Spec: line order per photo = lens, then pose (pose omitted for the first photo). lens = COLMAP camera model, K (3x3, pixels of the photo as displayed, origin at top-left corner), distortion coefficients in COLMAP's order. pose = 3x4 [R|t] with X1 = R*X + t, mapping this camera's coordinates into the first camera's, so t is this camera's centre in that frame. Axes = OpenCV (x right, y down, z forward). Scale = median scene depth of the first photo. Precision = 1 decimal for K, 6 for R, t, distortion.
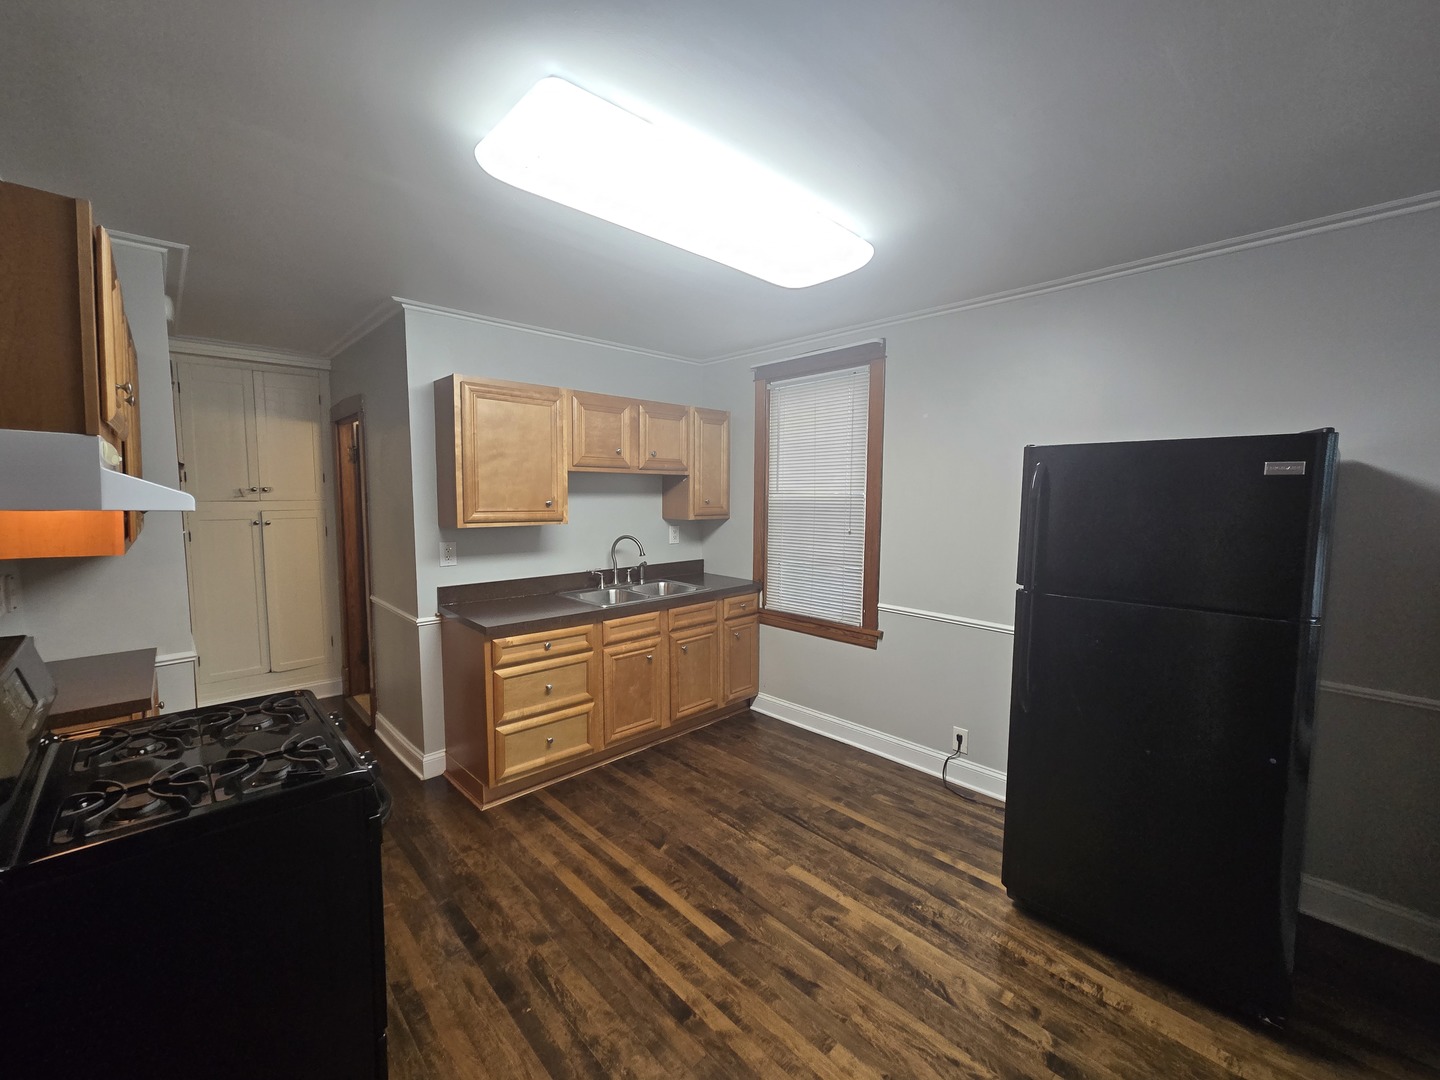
lens RADIAL K [[588.7, 0, 723.6], [0, 588.7, 539.0], [0, 0, 1]] dist [-0.002734, 0.001689]
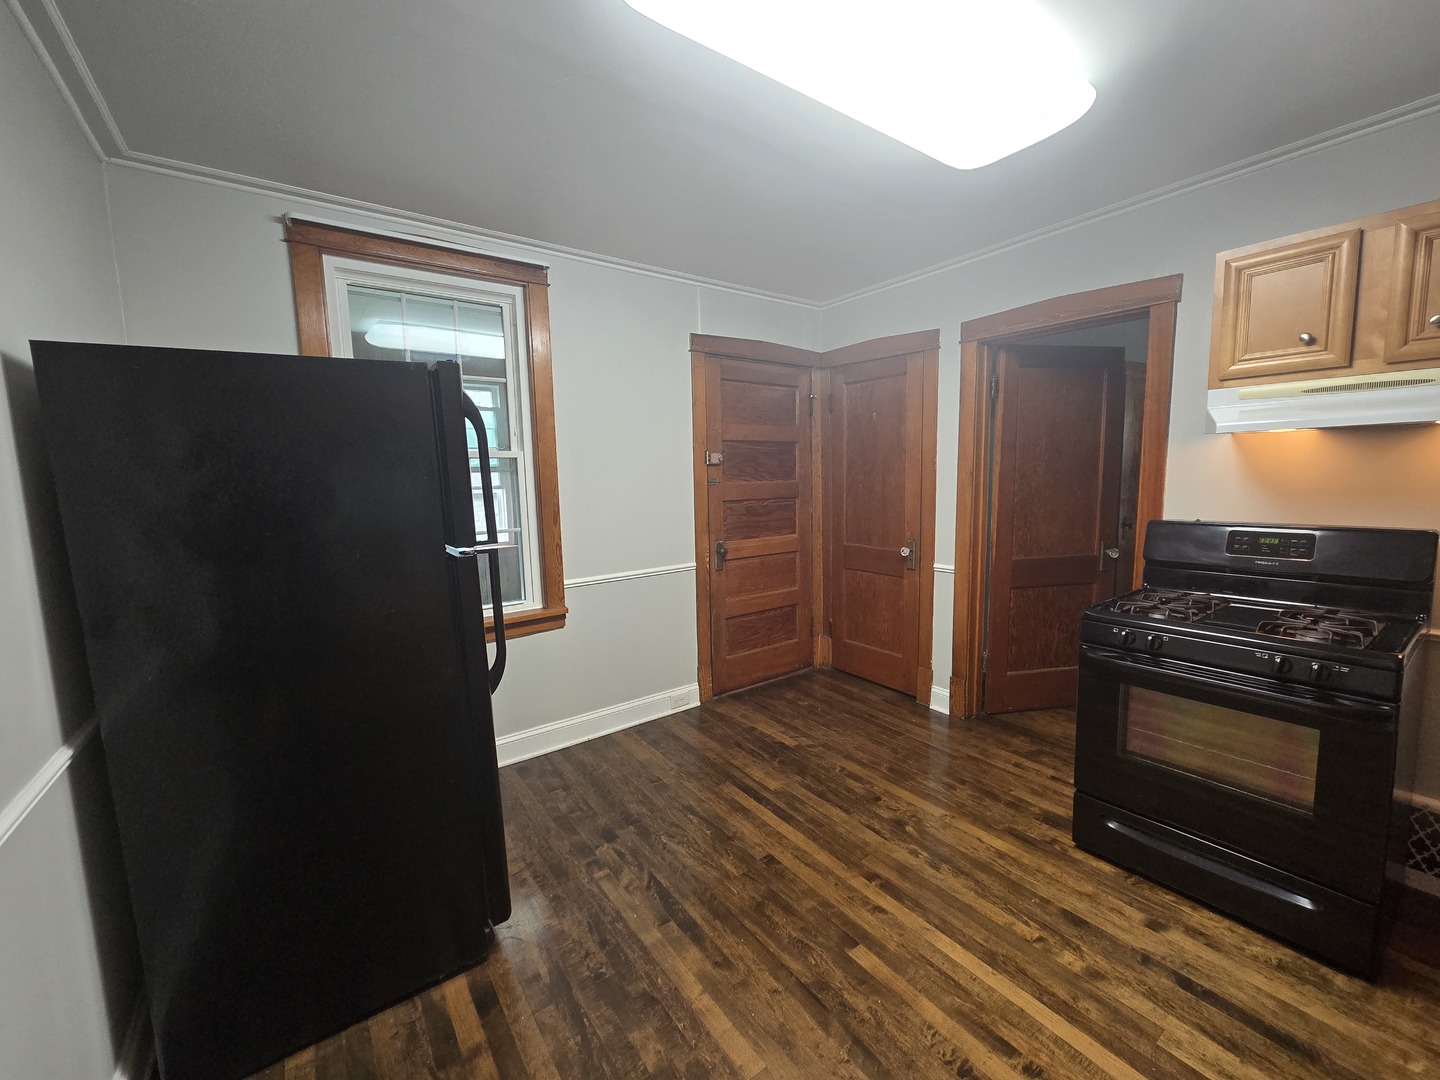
lens RADIAL K [[588.7, 0, 720.4], [0, 588.7, 542.4], [0, 0, 1]] dist [-0.002734, 0.001689]
pose [[-0.990804, 0.002585, 0.135280, 0.074078], [0.029928, 0.979241, 0.200479, -0.068325], [-0.131953, 0.202684, -0.970313, 1.581388]]
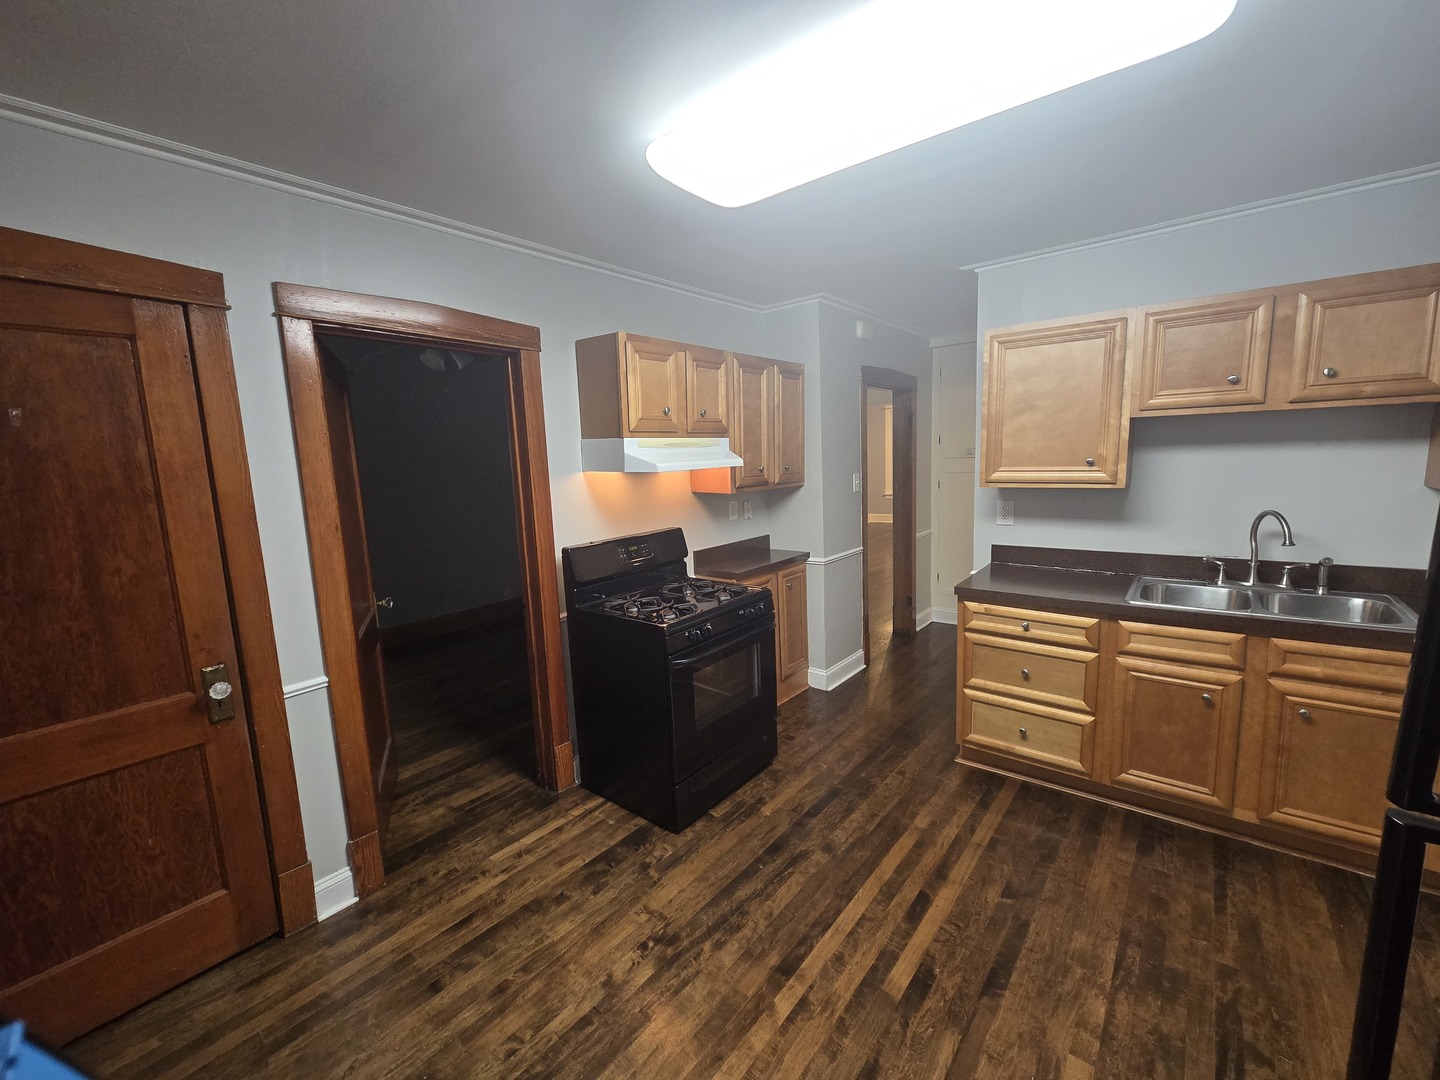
lens RADIAL K [[588.7, 0, 724.1], [0, 588.7, 539.7], [0, 0, 1]] dist [-0.002734, 0.001689]
pose [[0.130475, 0.132230, -0.982594, 0.651414], [-0.042164, 0.990910, 0.127750, -0.052590], [0.990555, 0.024762, 0.134864, 0.576188]]
